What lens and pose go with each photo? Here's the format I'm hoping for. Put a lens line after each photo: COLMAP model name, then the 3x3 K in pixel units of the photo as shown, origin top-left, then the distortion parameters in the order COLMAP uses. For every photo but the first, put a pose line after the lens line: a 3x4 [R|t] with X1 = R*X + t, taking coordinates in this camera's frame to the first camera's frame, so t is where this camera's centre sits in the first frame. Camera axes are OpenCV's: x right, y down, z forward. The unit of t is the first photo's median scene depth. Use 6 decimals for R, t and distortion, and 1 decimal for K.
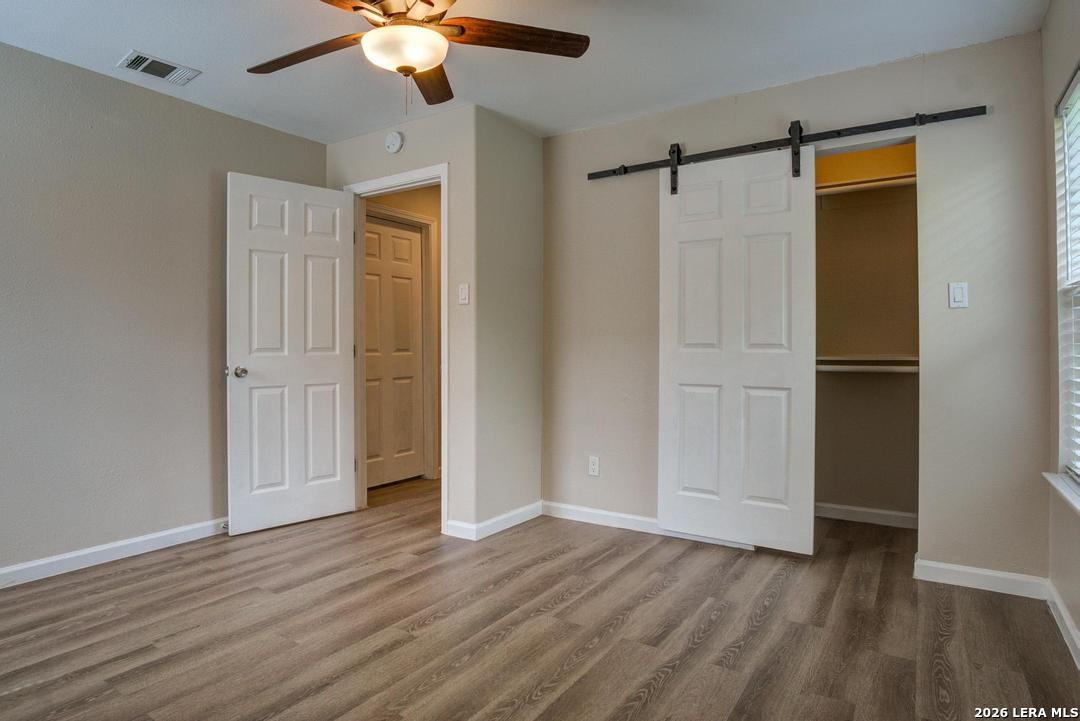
lens RADIAL K [[605.2, 0, 535.8], [0, 605.2, 357.2], [0, 0, 1]] dist [-0.041148, 0.000925]
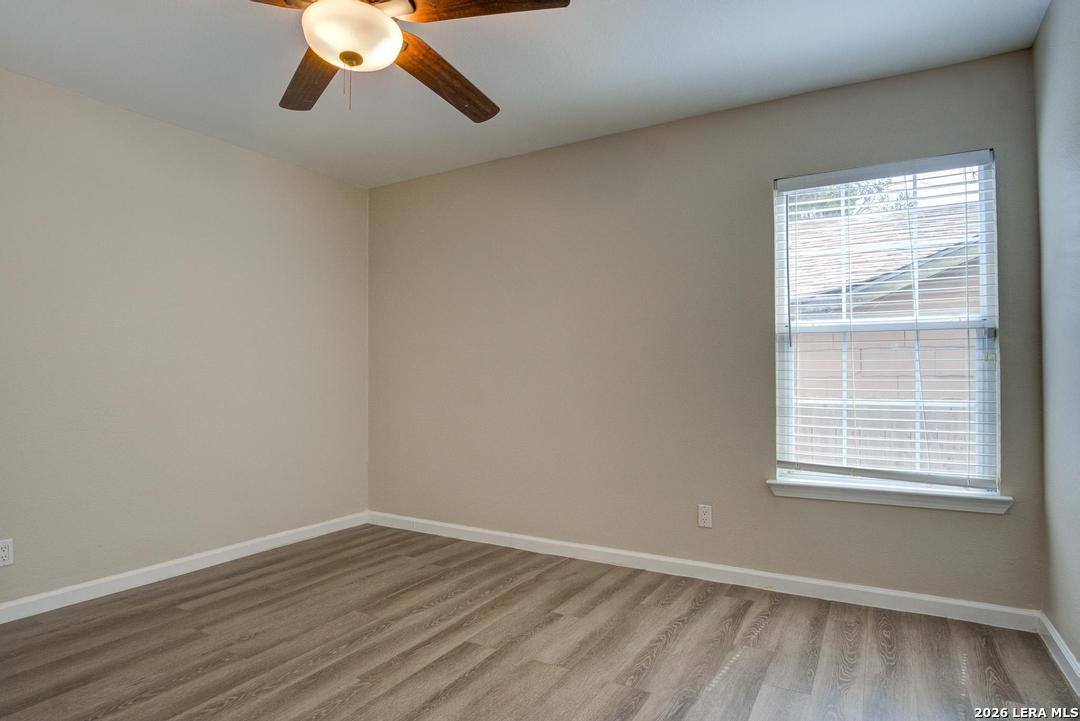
lens RADIAL K [[605.2, 0, 535.8], [0, 605.2, 357.2], [0, 0, 1]] dist [-0.041148, 0.000925]
pose [[-0.998698, 0.000646, -0.051003, -0.487673], [0.001458, 0.999873, -0.015891, -0.027844], [0.050986, -0.015944, -0.998572, 2.083249]]
